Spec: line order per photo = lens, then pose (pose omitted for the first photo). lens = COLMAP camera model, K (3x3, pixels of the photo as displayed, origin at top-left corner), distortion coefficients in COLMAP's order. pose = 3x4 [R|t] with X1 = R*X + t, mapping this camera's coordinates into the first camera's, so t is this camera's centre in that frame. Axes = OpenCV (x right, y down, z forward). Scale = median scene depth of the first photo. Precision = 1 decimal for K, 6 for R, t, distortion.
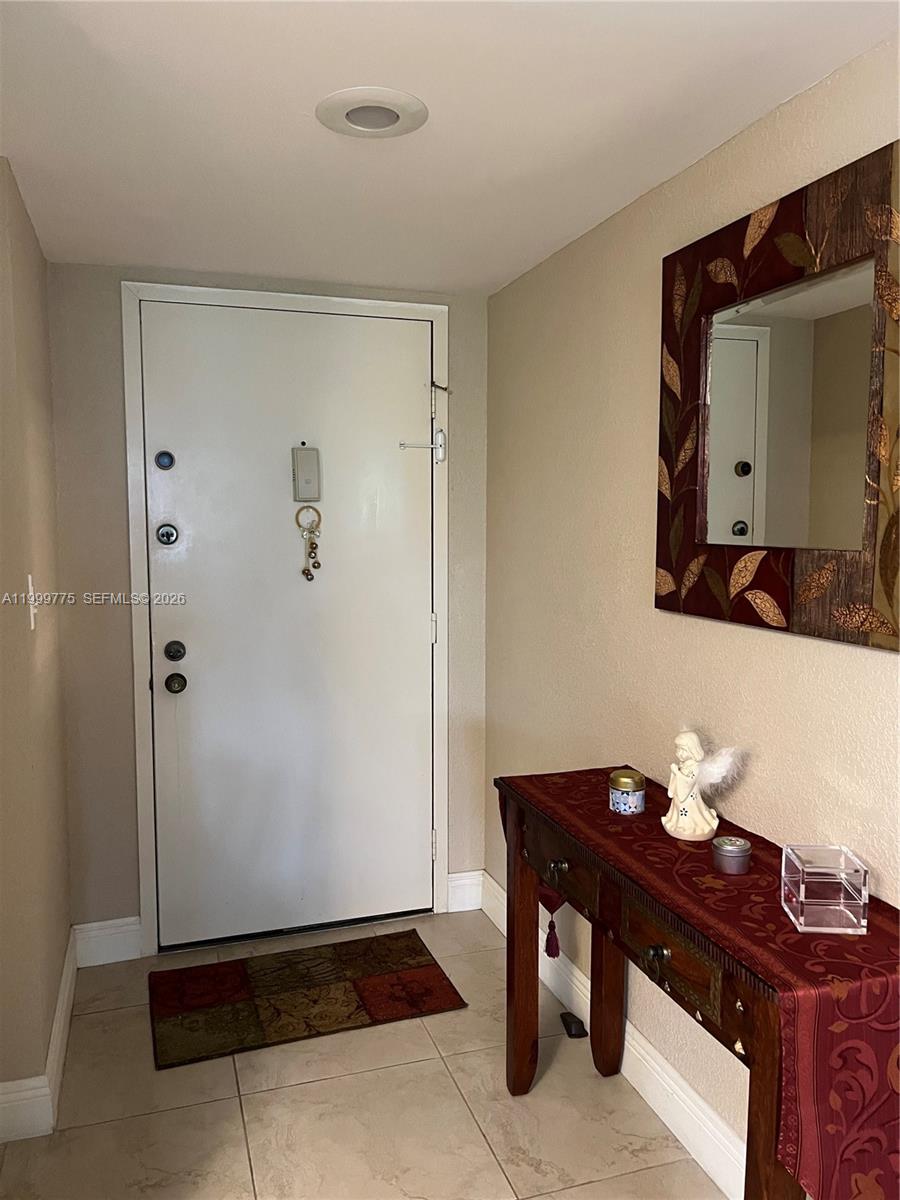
lens RADIAL K [[899.1, 0, 448.8], [0, 899.1, 599.7], [0, 0, 1]] dist [0.061279, -0.081399]
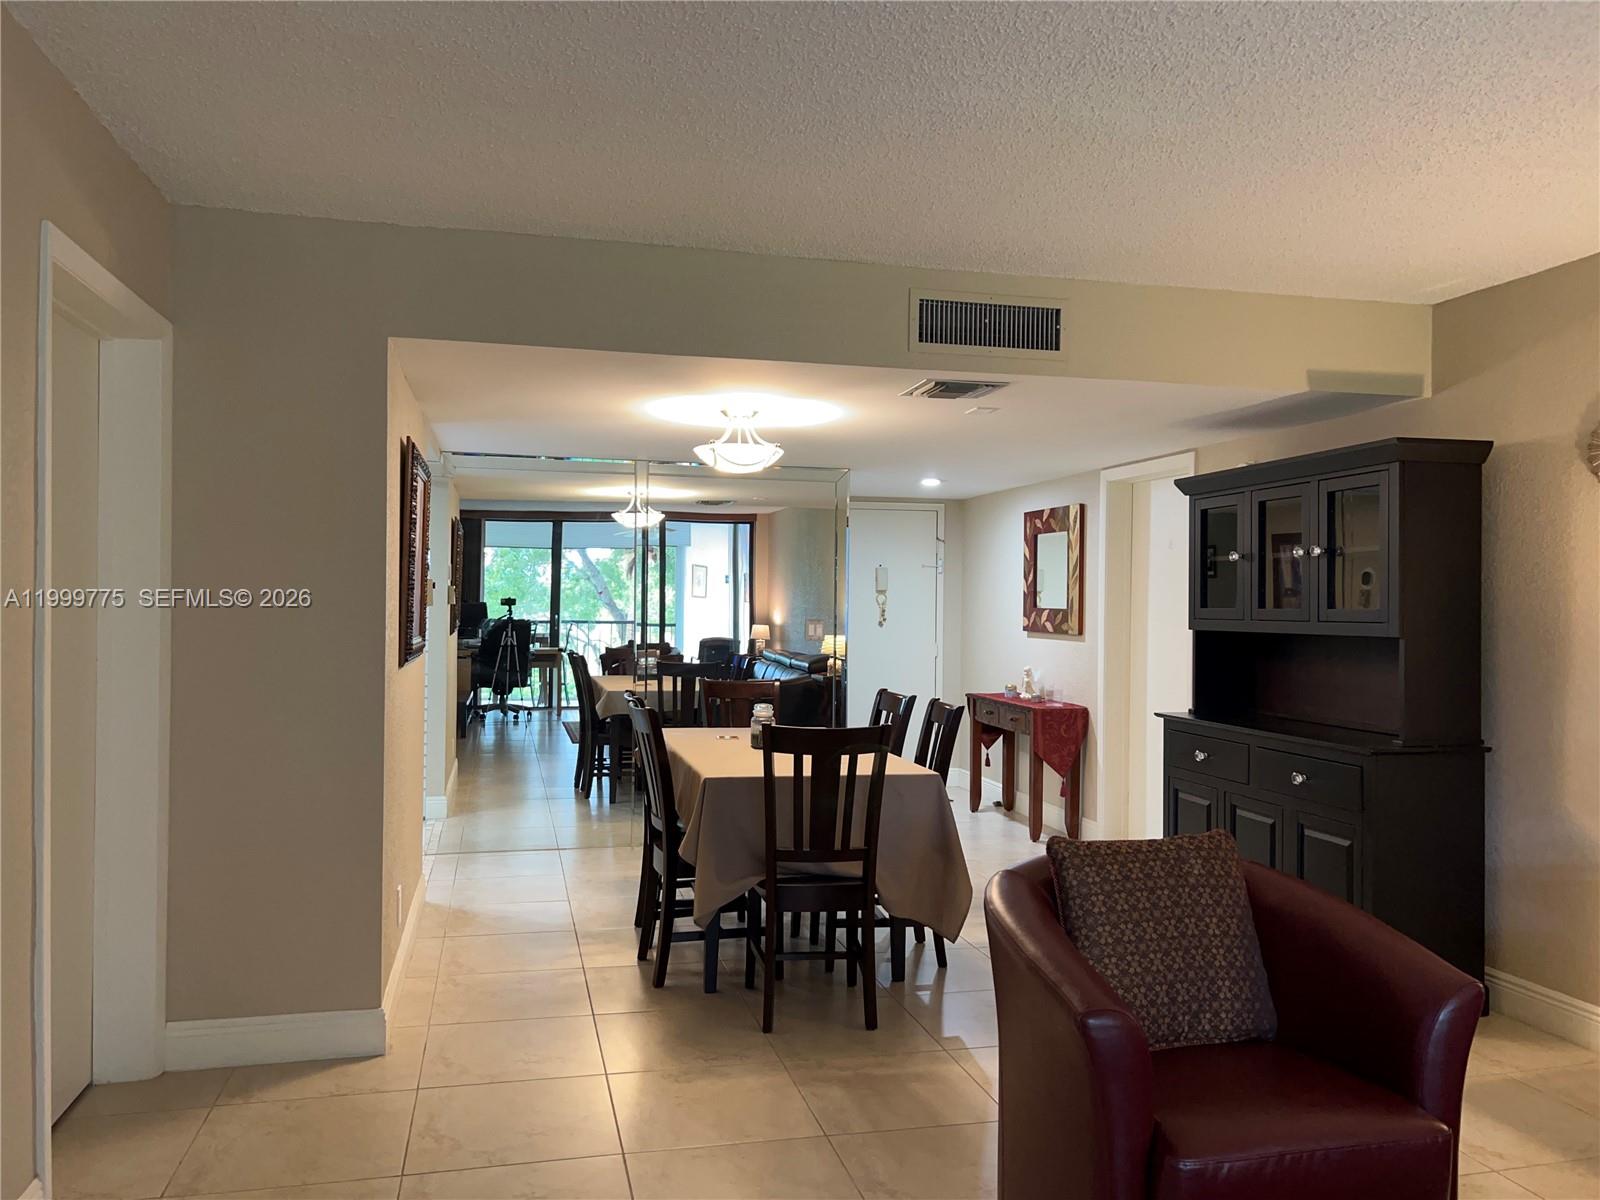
lens RADIAL K [[1198.8, 0, 801.0], [0, 1198.8, 606.1], [0, 0, 1]] dist [0.061279, -0.081399]
pose [[0.996611, 0.009859, -0.081669, -0.165140], [-0.017098, 0.995936, -0.088424, 0.284816], [0.080465, 0.089521, 0.992729, -2.902574]]
